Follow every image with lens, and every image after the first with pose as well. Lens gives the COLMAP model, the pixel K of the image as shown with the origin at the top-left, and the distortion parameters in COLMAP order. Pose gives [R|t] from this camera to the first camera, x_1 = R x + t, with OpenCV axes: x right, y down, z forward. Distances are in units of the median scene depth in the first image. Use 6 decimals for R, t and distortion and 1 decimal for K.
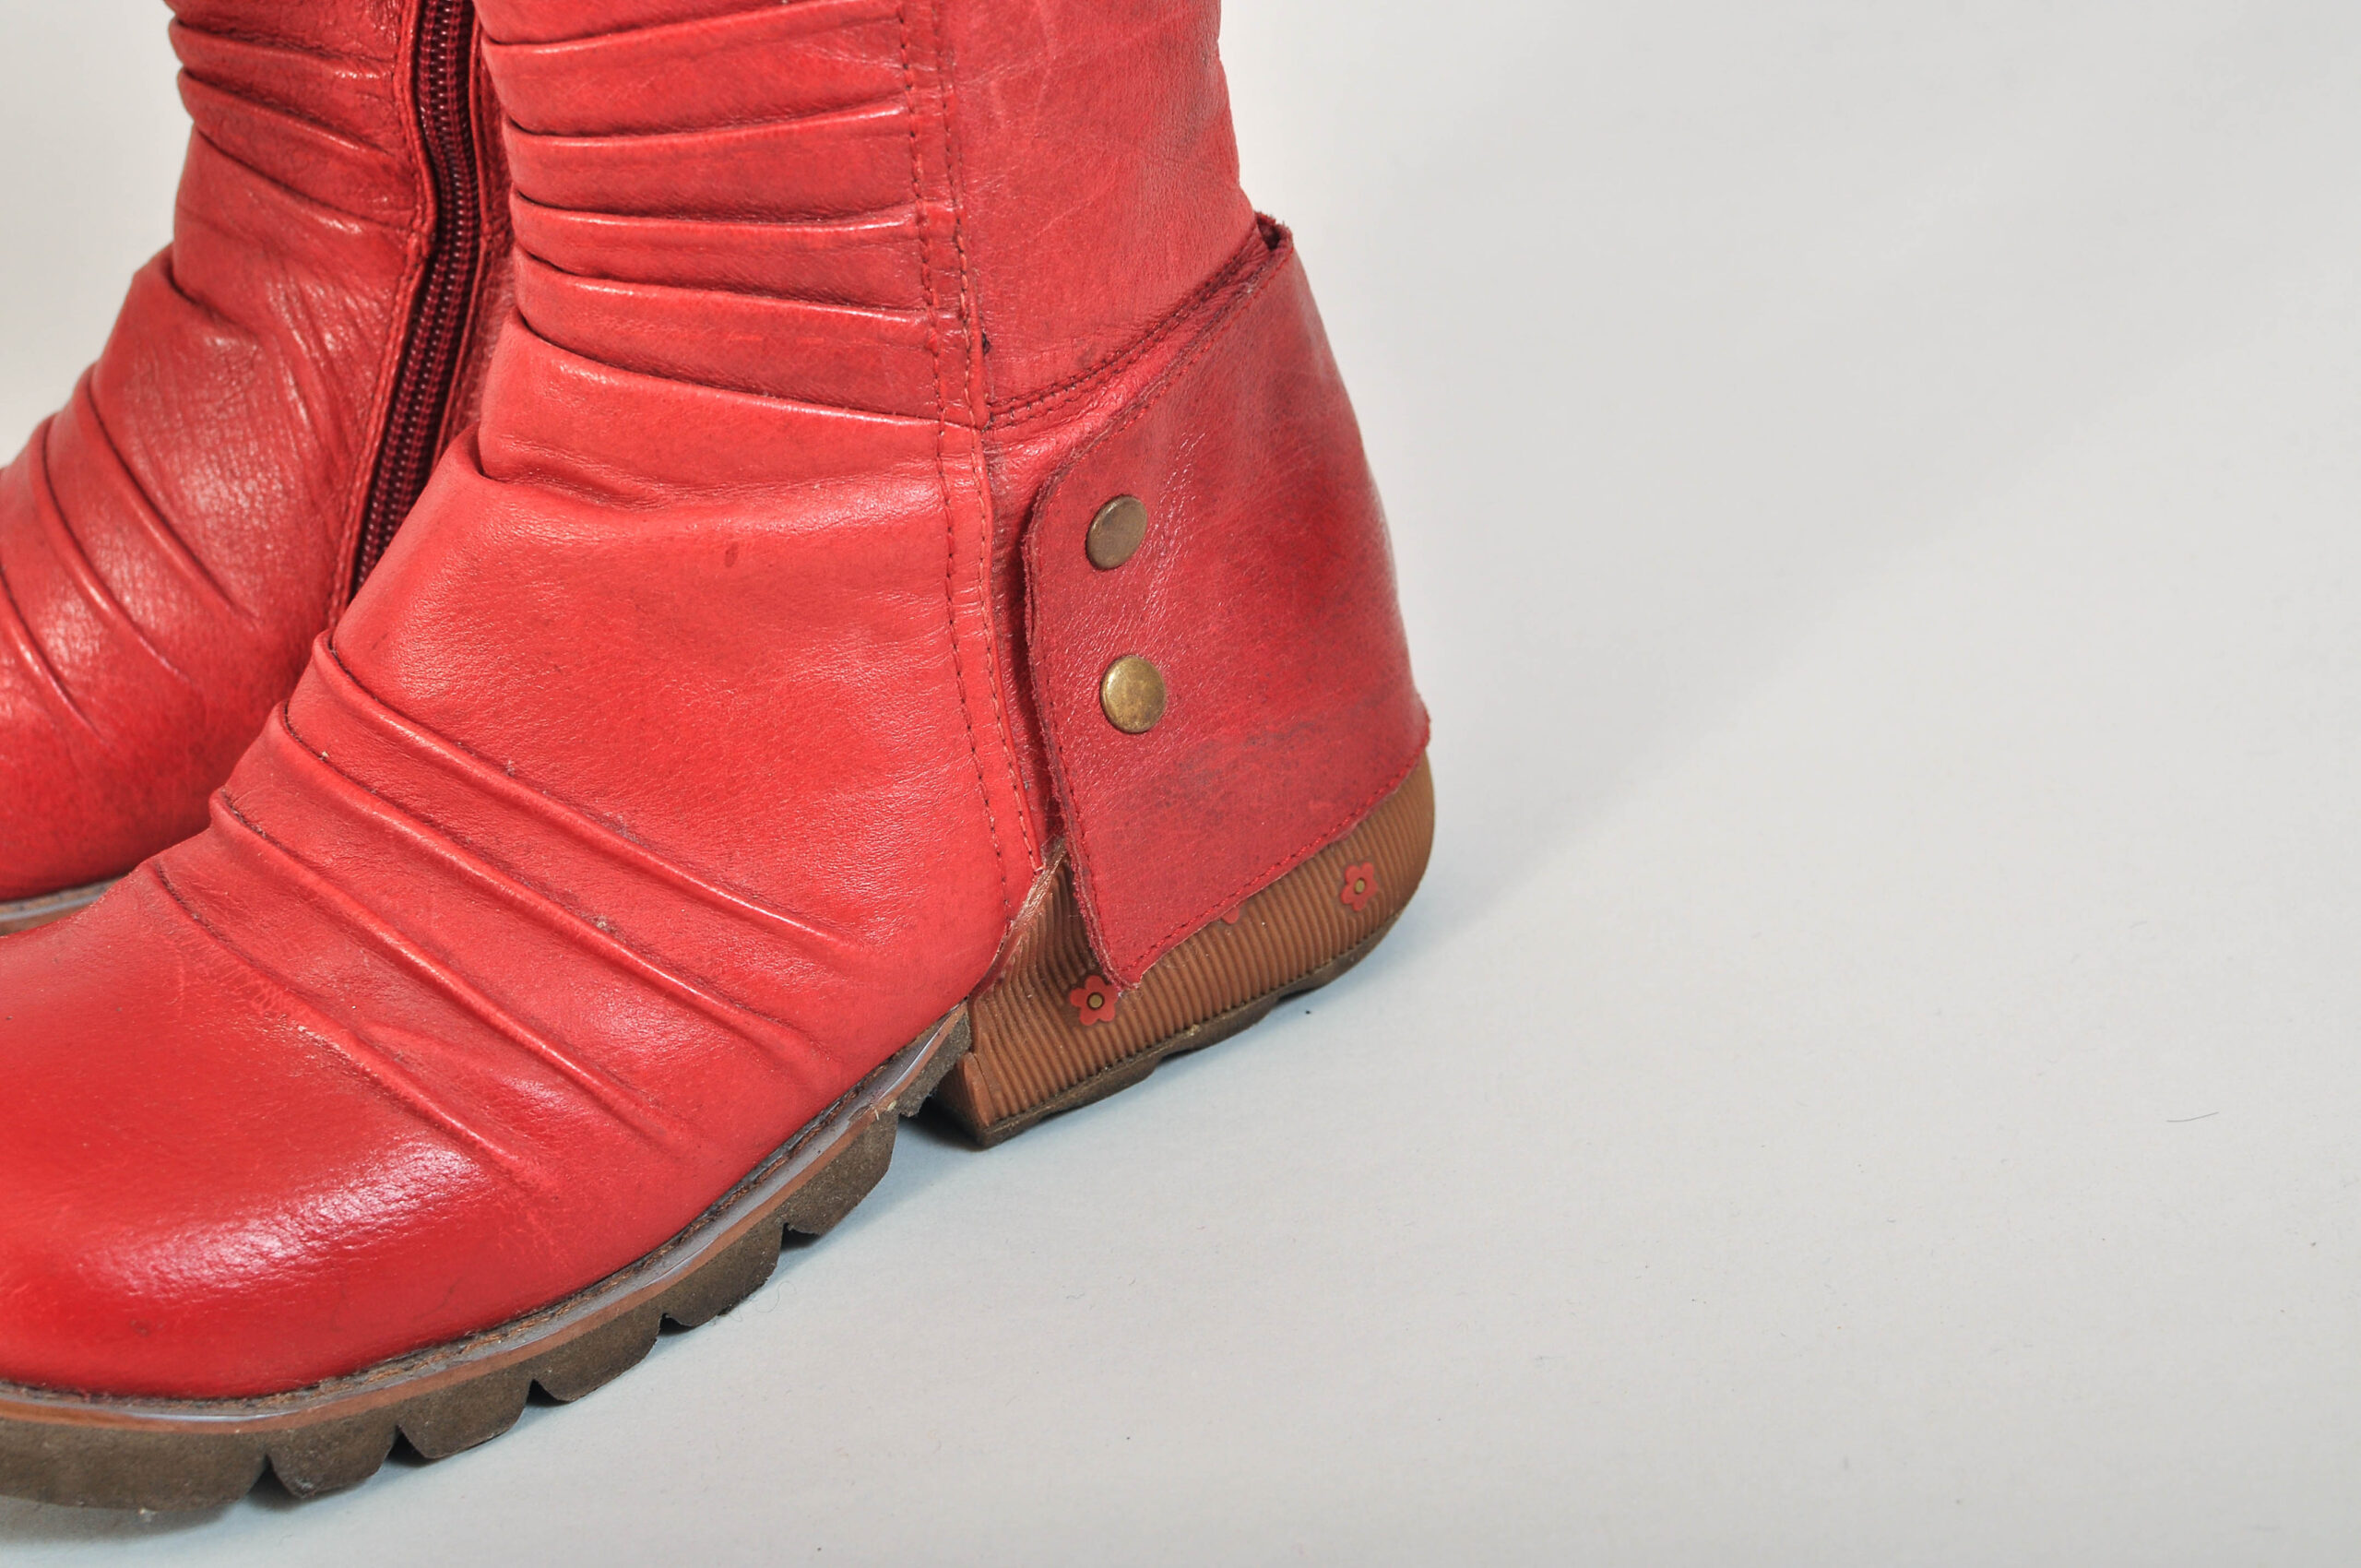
lens RADIAL K [[3528.5, 0, 1180.5], [0, 3528.5, 784.0], [0, 0, 1]] dist [-0.527143, 0.002363]
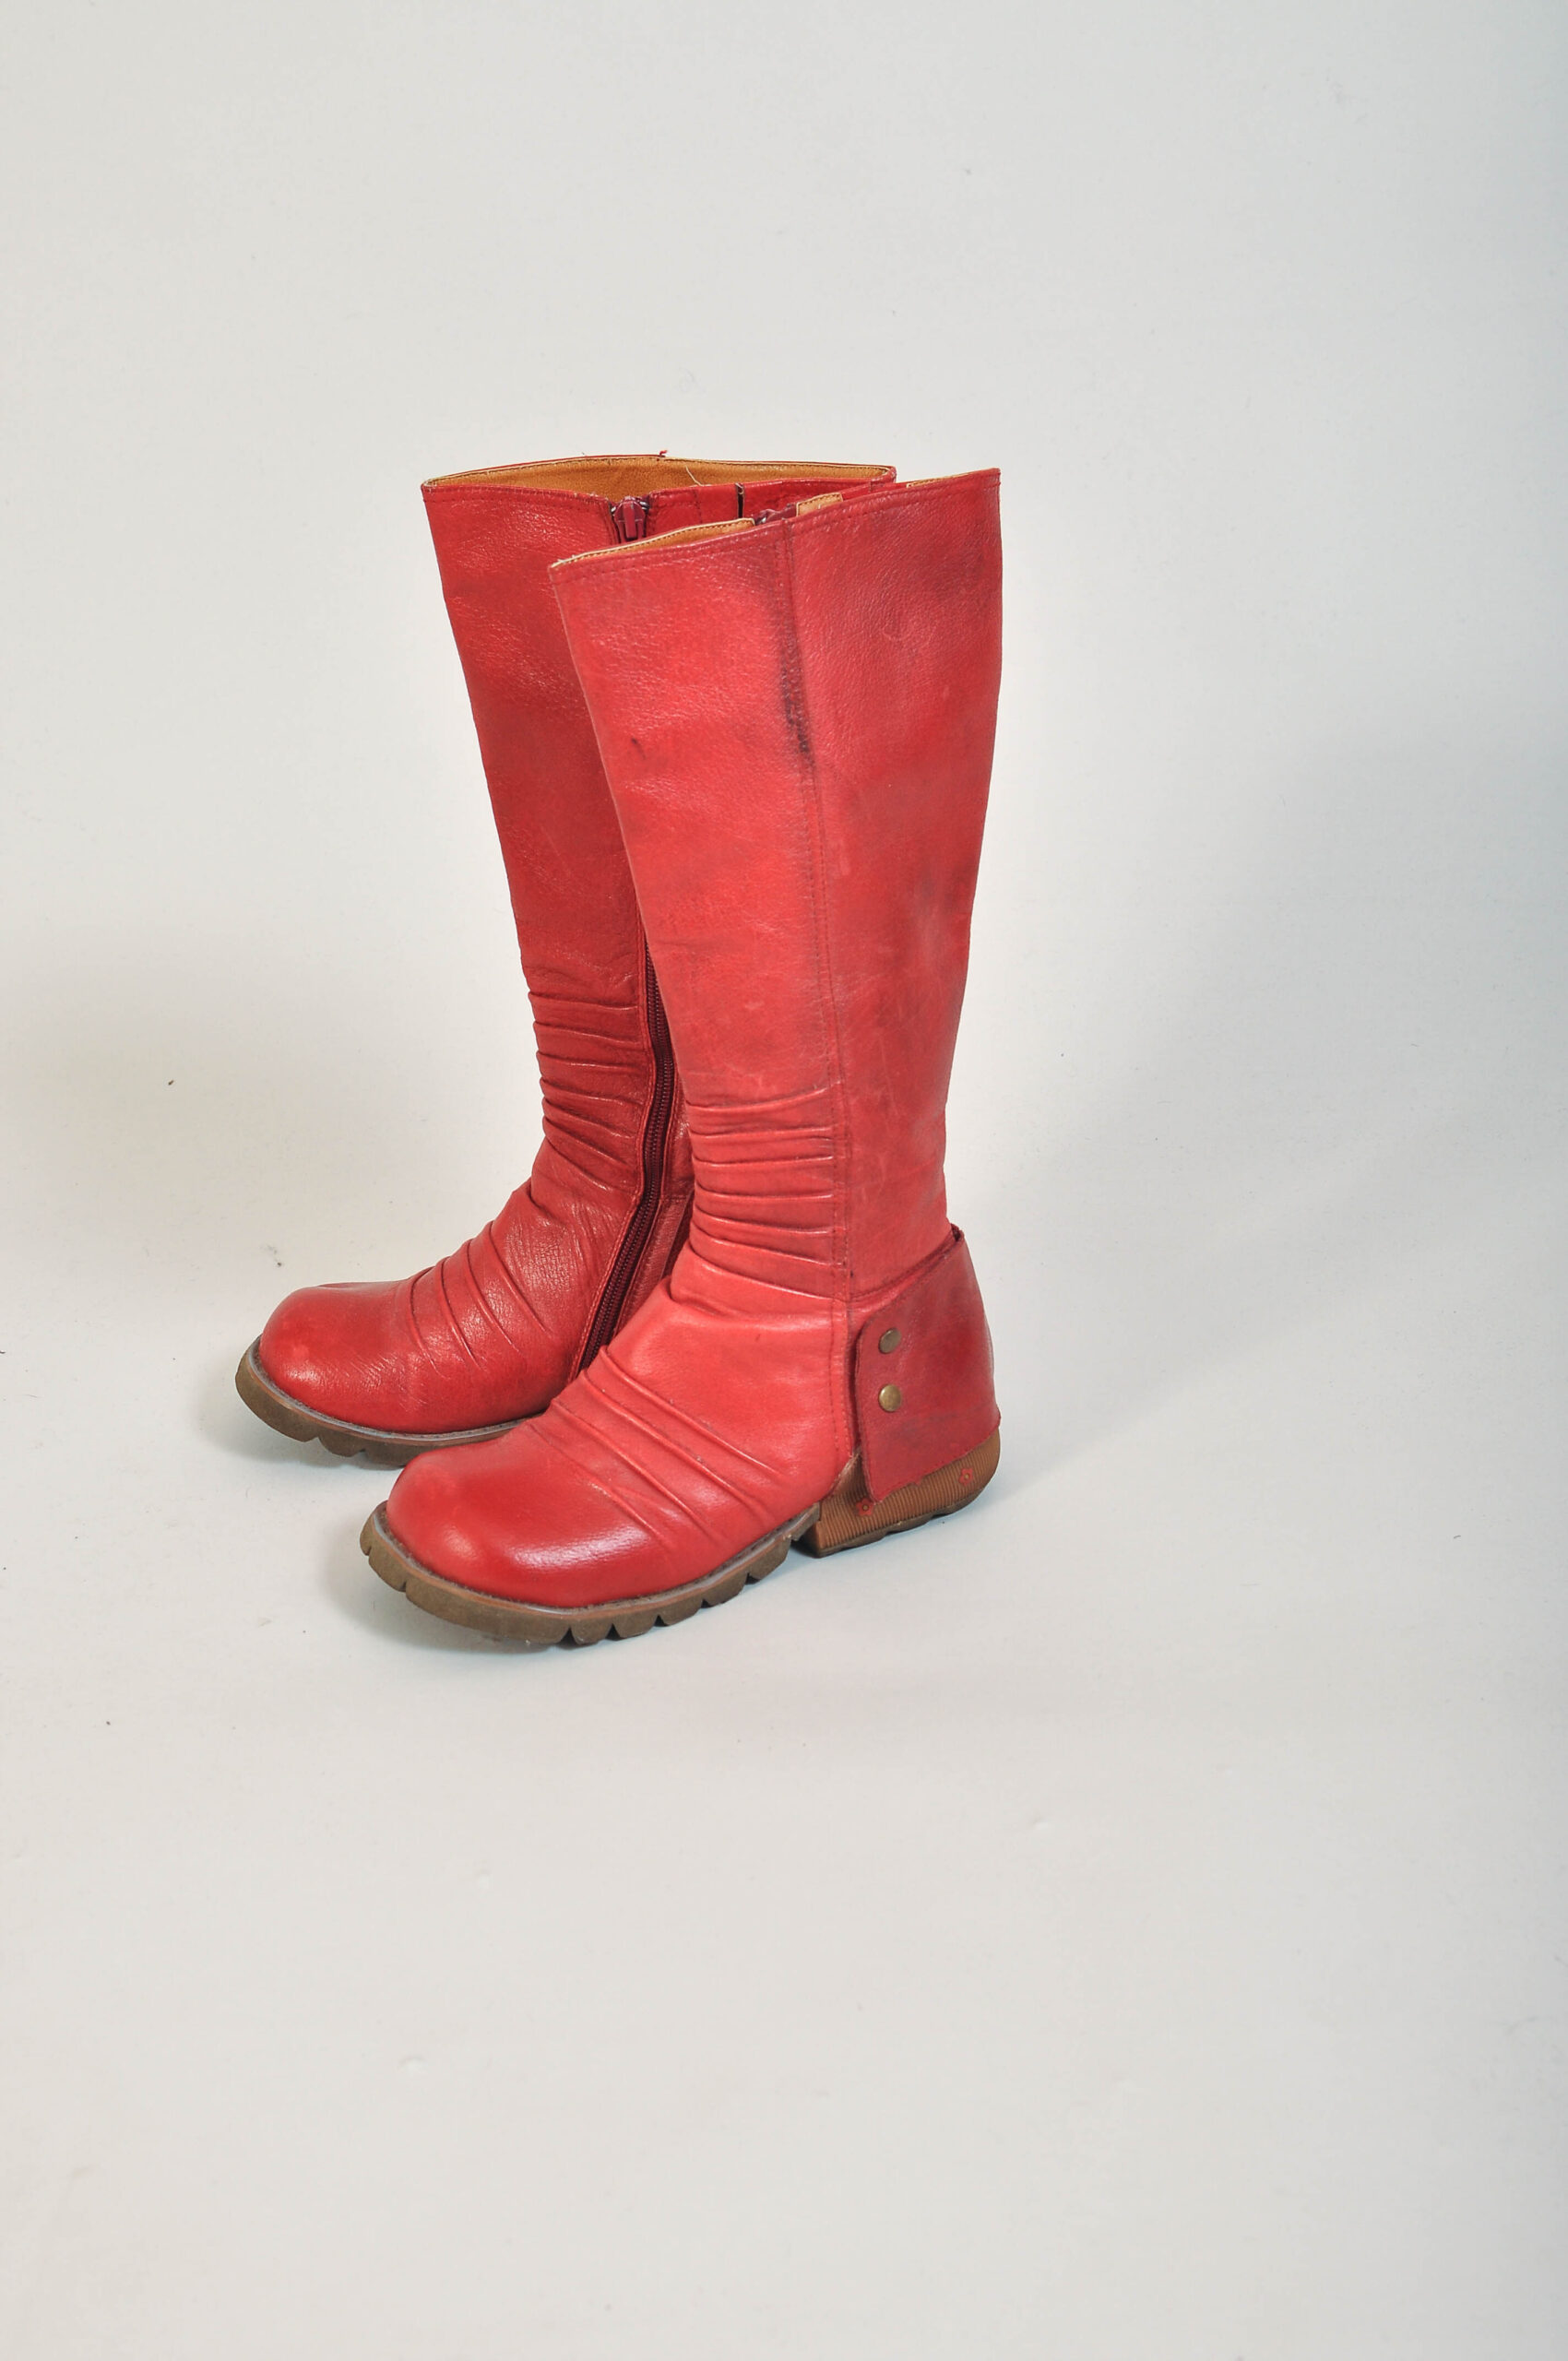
lens RADIAL K [[3586.7, 0, 784.0], [0, 3586.7, 1180.5], [0, 0, 1]] dist [-0.040381, -0.007665]
pose [[0.994450, 0.095442, -0.044262, 0.013211], [-0.098631, 0.992175, -0.076553, 0.030967], [0.036609, 0.080494, 0.996083, -1.953495]]
